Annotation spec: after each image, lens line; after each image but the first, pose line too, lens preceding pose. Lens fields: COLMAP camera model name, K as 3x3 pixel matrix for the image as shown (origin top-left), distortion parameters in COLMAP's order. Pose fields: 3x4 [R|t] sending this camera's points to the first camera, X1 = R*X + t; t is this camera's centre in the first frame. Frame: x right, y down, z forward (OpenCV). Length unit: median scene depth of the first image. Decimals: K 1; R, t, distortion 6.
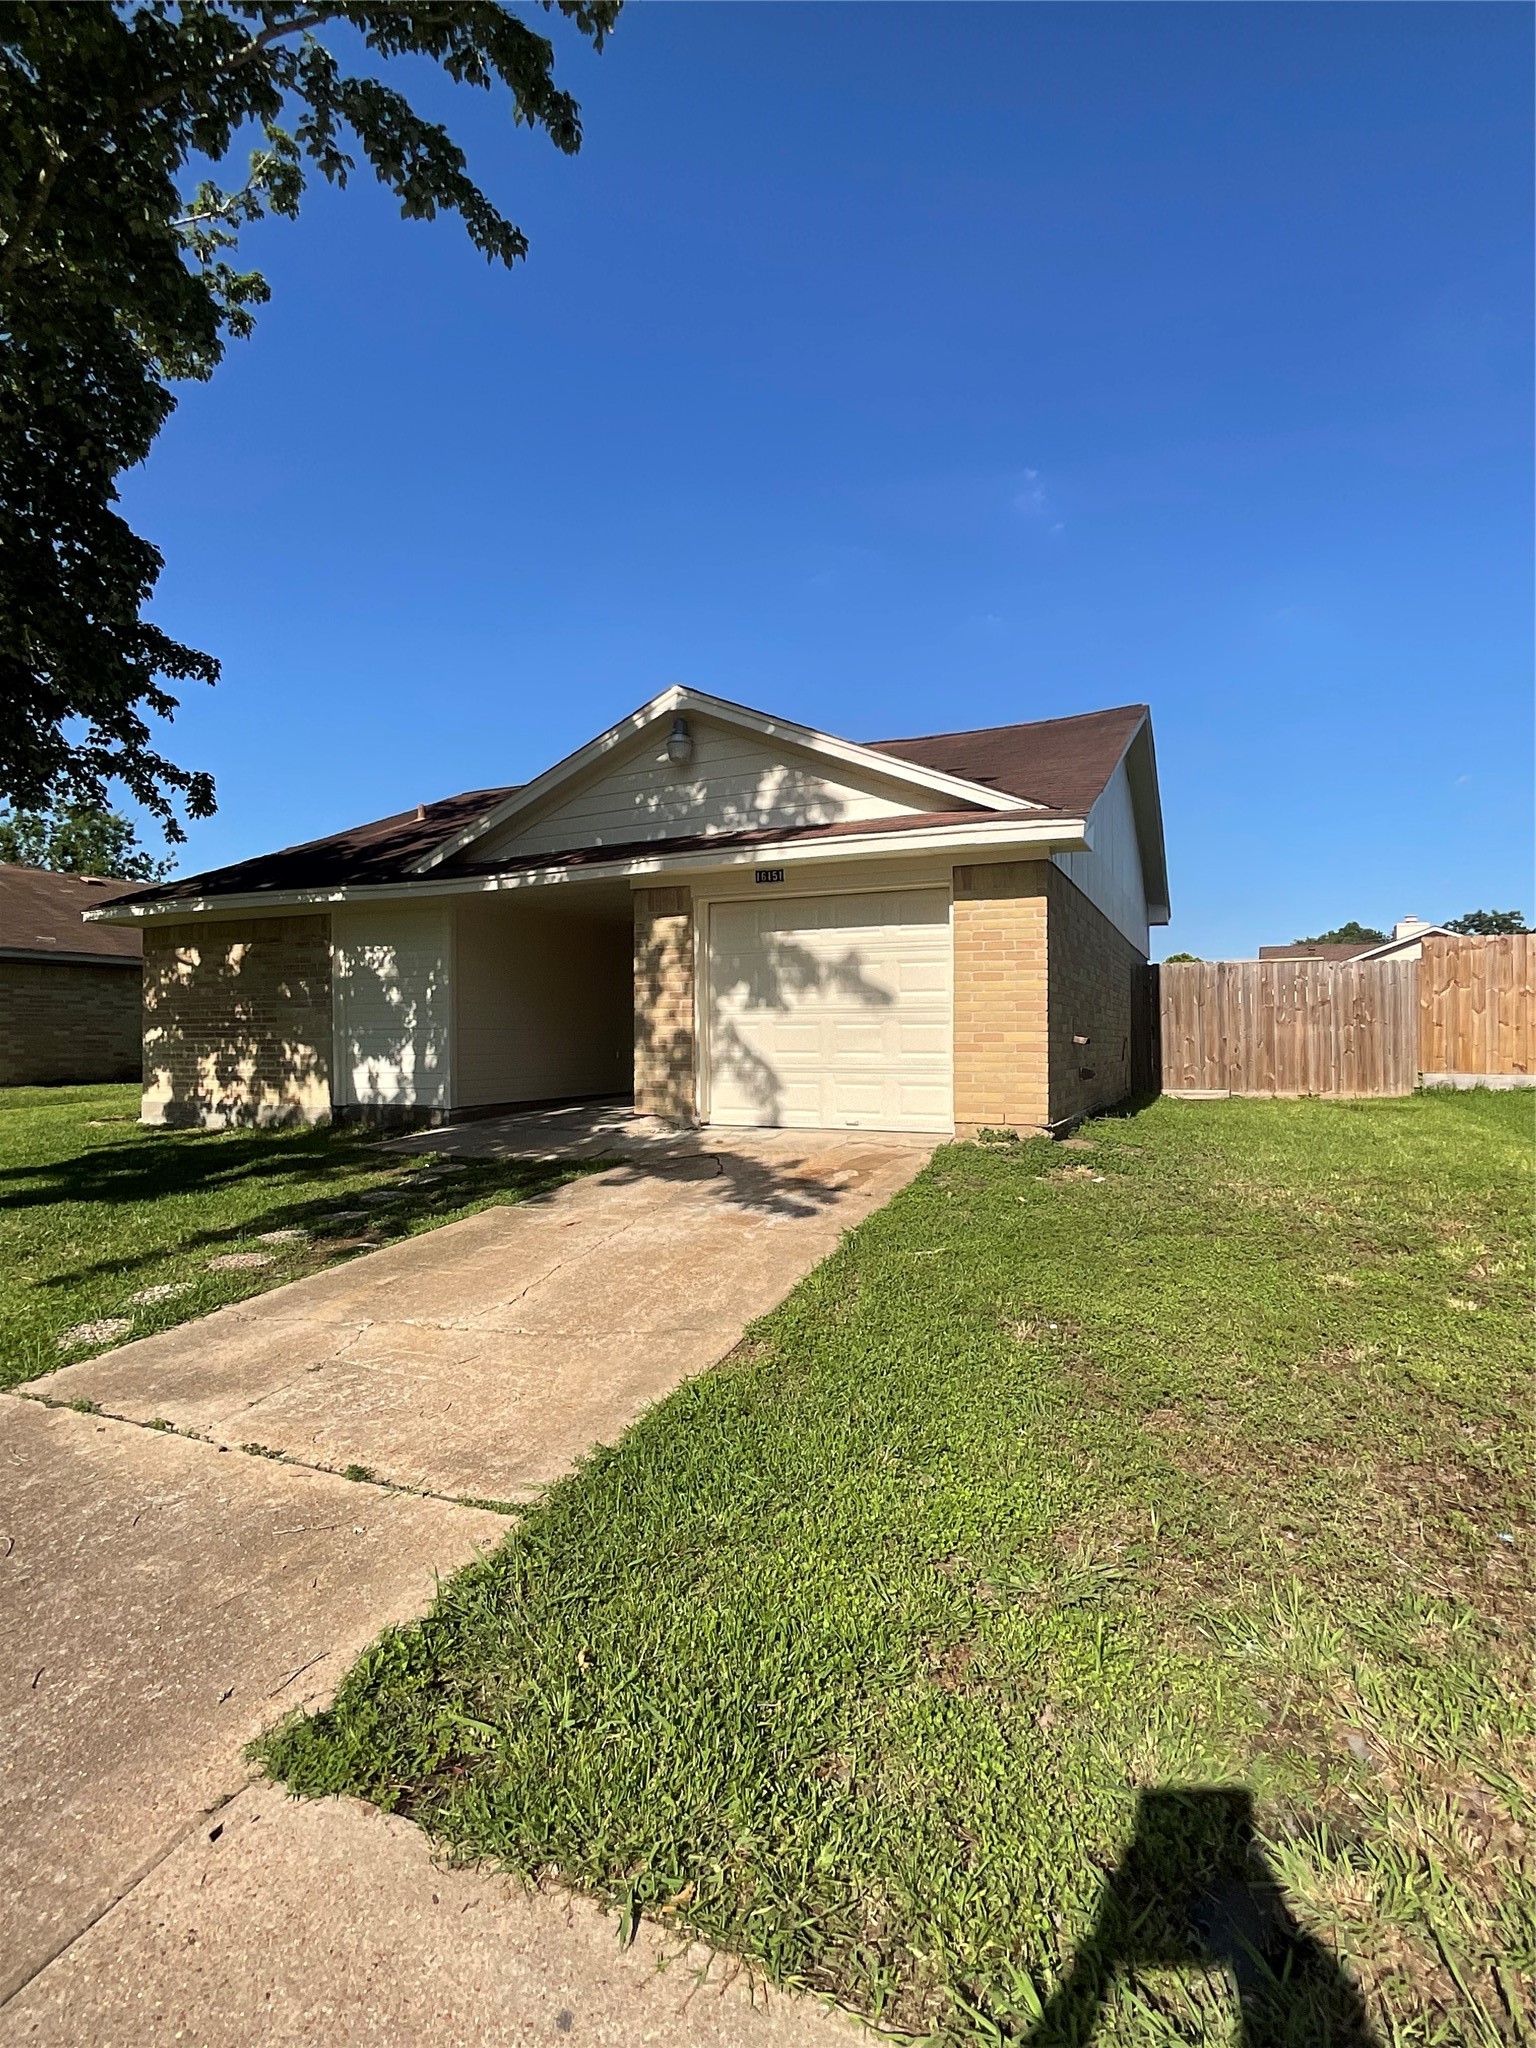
lens RADIAL K [[1072.4, 0, 770.3], [0, 1072.4, 1011.9], [0, 0, 1]] dist [-0.005149, -0.001164]
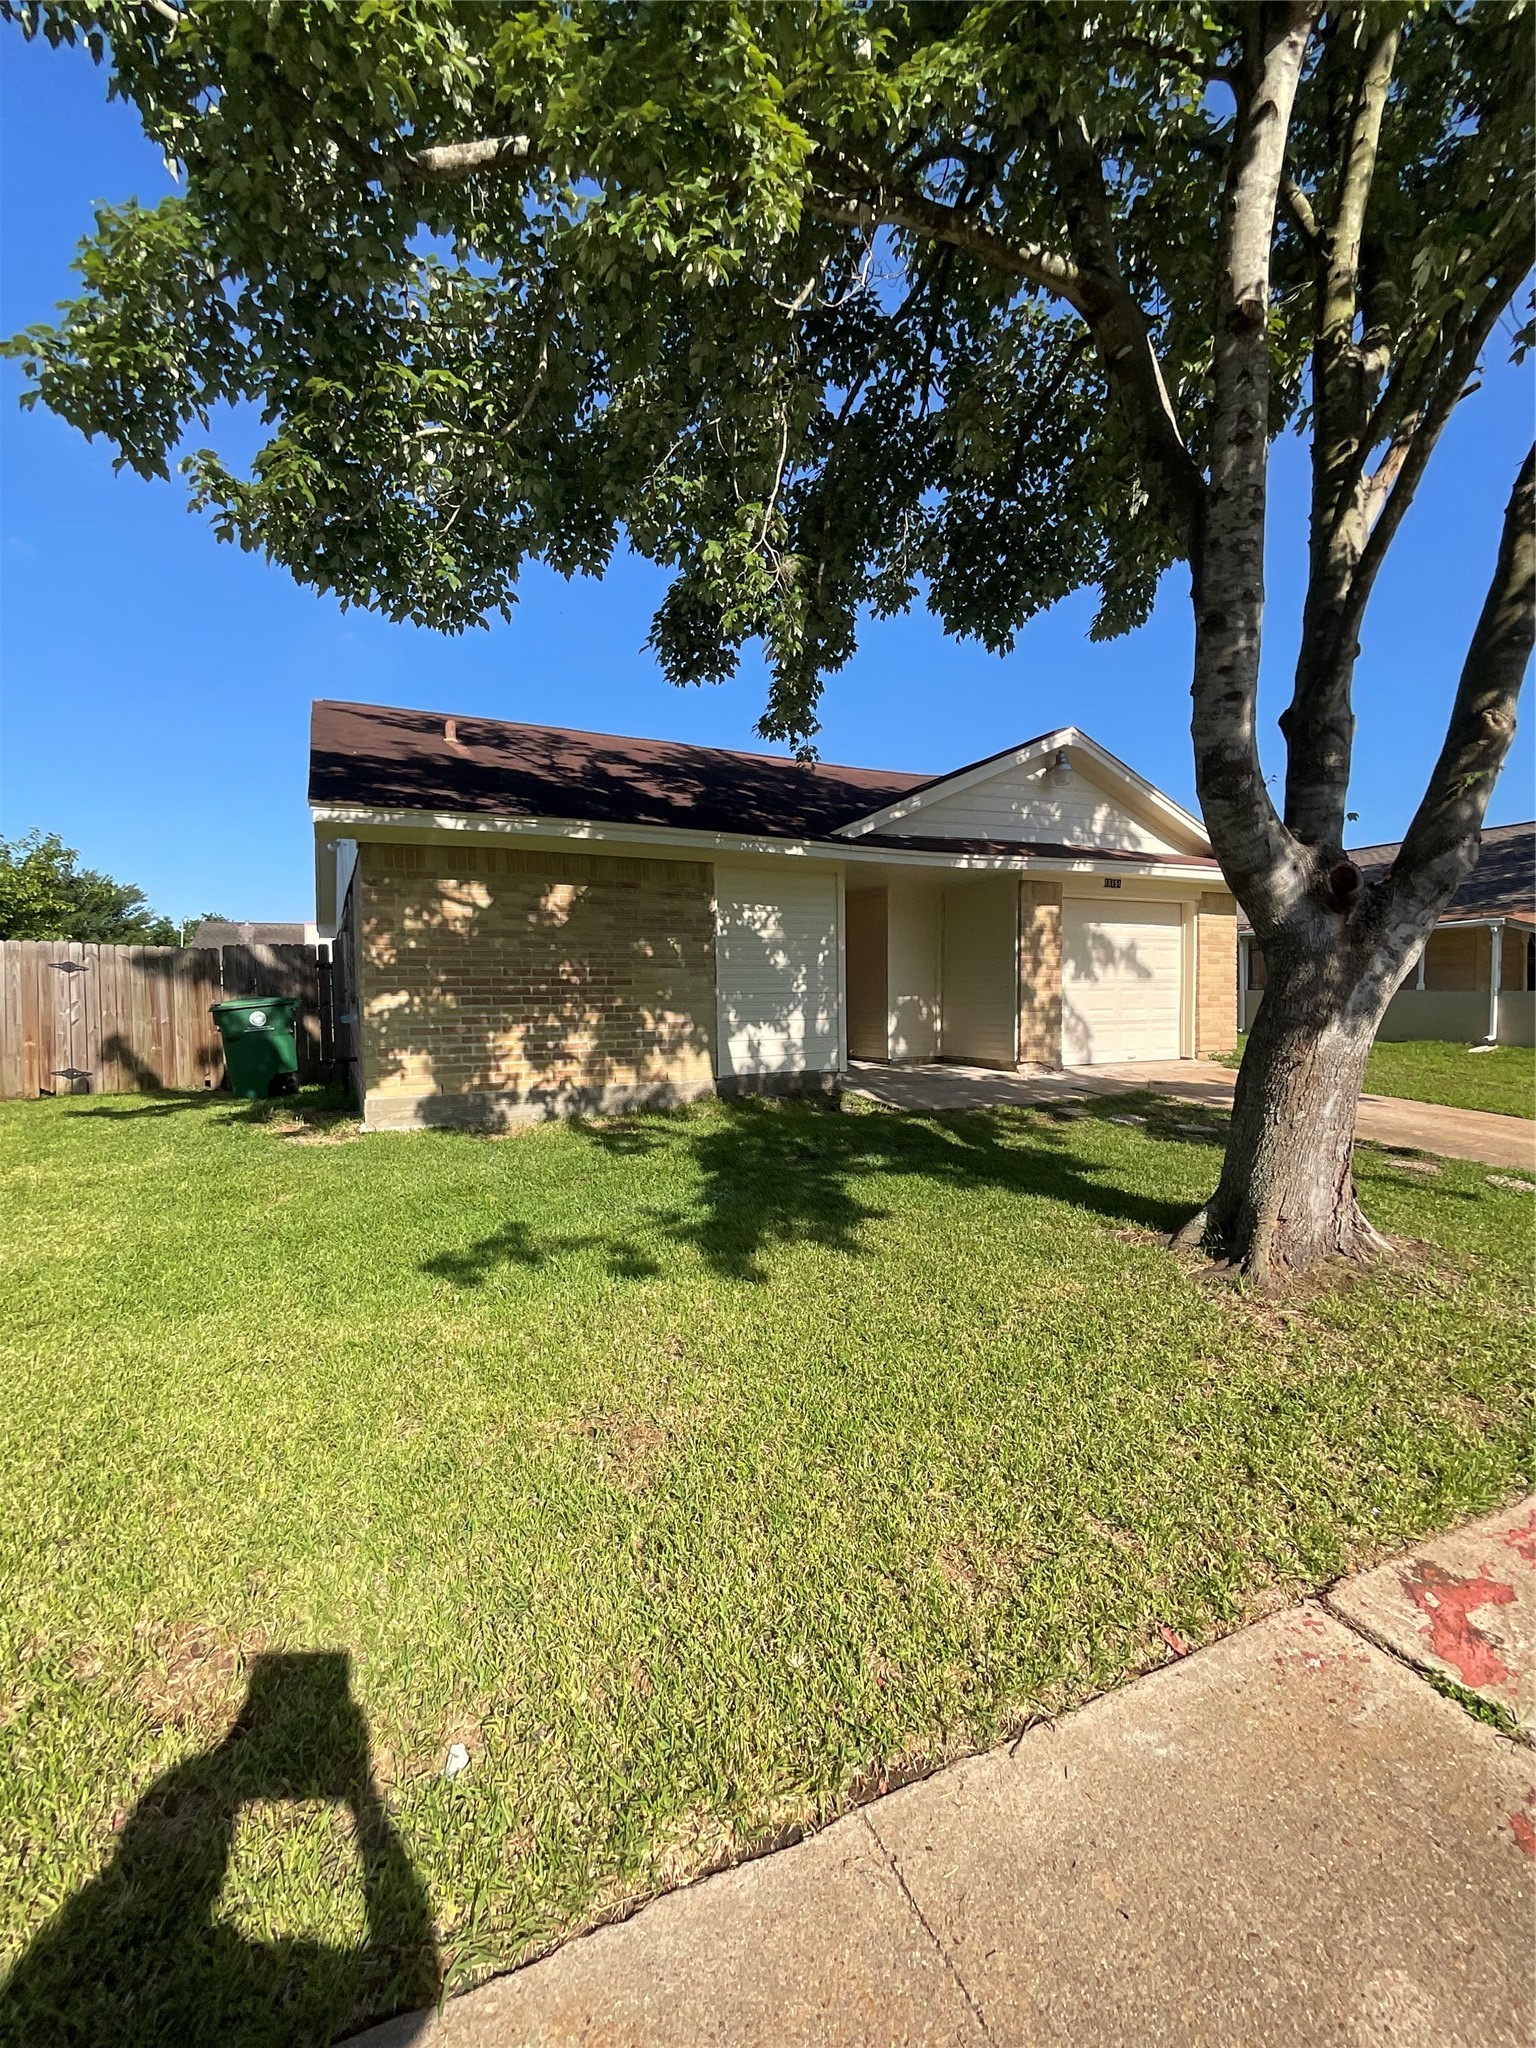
lens RADIAL K [[900.4, 0, 768.0], [0, 900.4, 1024.0], [0, 0, 1]] dist [0.000196, -0.000003]
pose [[0.628644, -0.021345, 0.777400, -1.114256], [-0.009060, 0.999354, 0.034766, 0.016795], [-0.777640, -0.028898, 0.628045, 0.570070]]
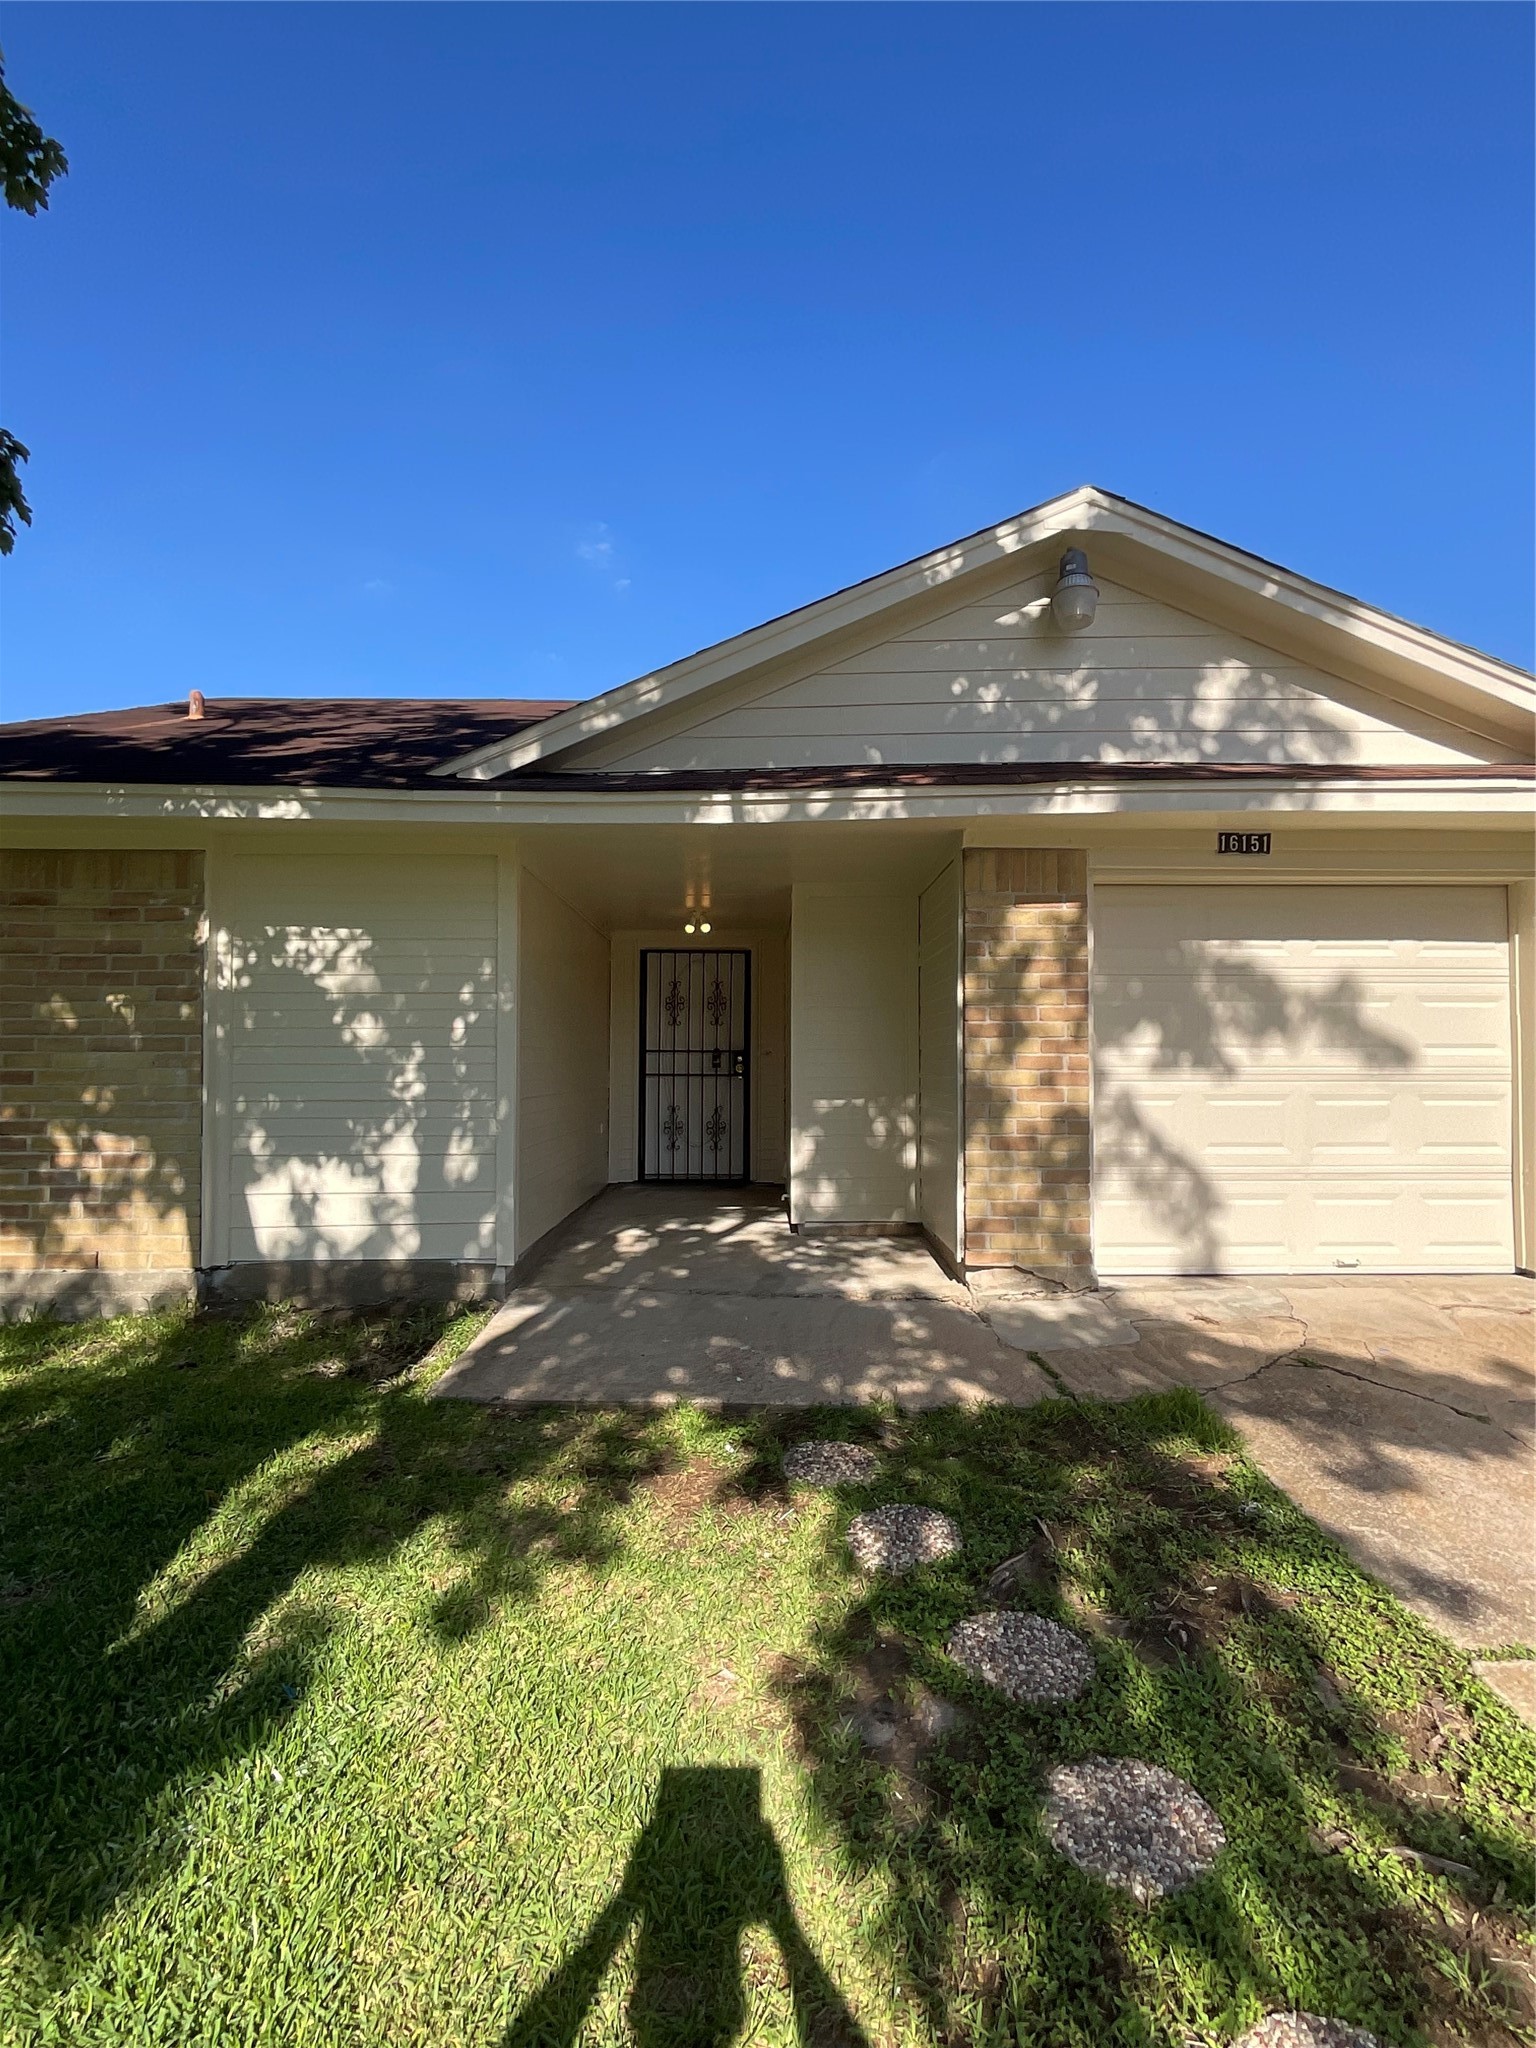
lens RADIAL K [[1072.4, 0, 770.3], [0, 1072.4, 1011.9], [0, 0, 1]] dist [-0.005149, -0.001164]
pose [[0.902539, 0.025115, 0.429874, -0.446710], [-0.014389, 0.999499, -0.028184, -0.014477], [-0.430367, 0.019252, 0.902449, 0.552141]]
